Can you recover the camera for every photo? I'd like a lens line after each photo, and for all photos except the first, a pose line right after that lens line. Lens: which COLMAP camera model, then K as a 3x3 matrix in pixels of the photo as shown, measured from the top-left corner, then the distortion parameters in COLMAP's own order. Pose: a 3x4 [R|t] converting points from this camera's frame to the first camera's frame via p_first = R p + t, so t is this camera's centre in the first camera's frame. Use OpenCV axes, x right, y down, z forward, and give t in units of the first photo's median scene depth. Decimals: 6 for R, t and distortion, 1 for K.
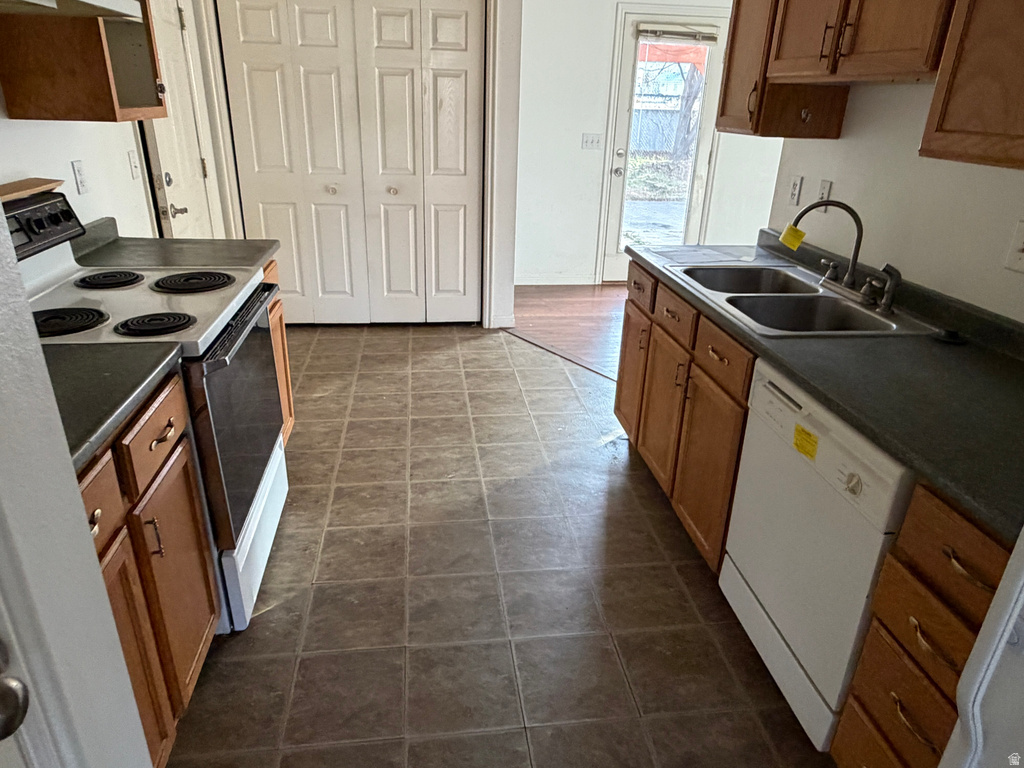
lens RADIAL K [[675.7, 0, 507.9], [0, 675.7, 390.0], [0, 0, 1]] dist [-0.000357, 0.001779]
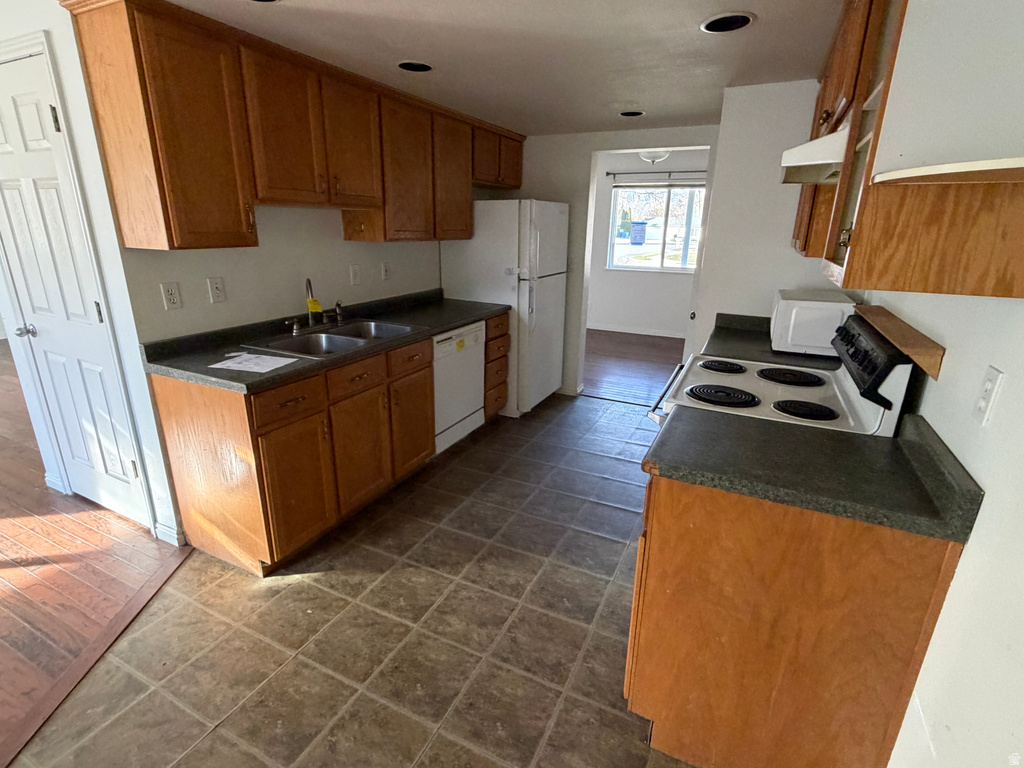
lens RADIAL K [[502.8, 0, 508.7], [0, 502.8, 382.5], [0, 0, 1]] dist [-0.001707, 0.000238]
pose [[-0.833327, -0.204584, 0.513528, -0.435685], [0.184404, 0.772891, 0.607153, -0.553510], [-0.521115, 0.600654, -0.606345, 1.232842]]
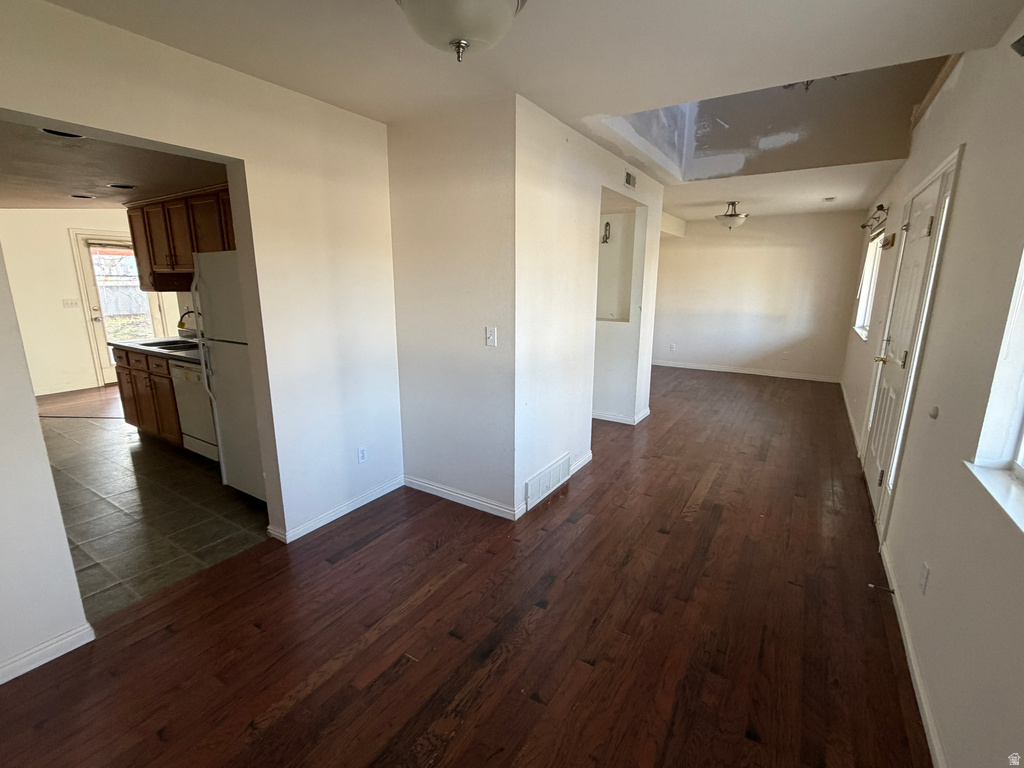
lens RADIAL K [[471.2, 0, 510.3], [0, 471.2, 384.0], [0, 0, 1]] dist [-0.000283, -0.000445]
pose [[0.645354, -0.195319, 0.738491, -0.140968], [0.322075, 0.946200, -0.031201, 0.391599], [-0.692666, 0.257985, 0.673541, -0.923263]]
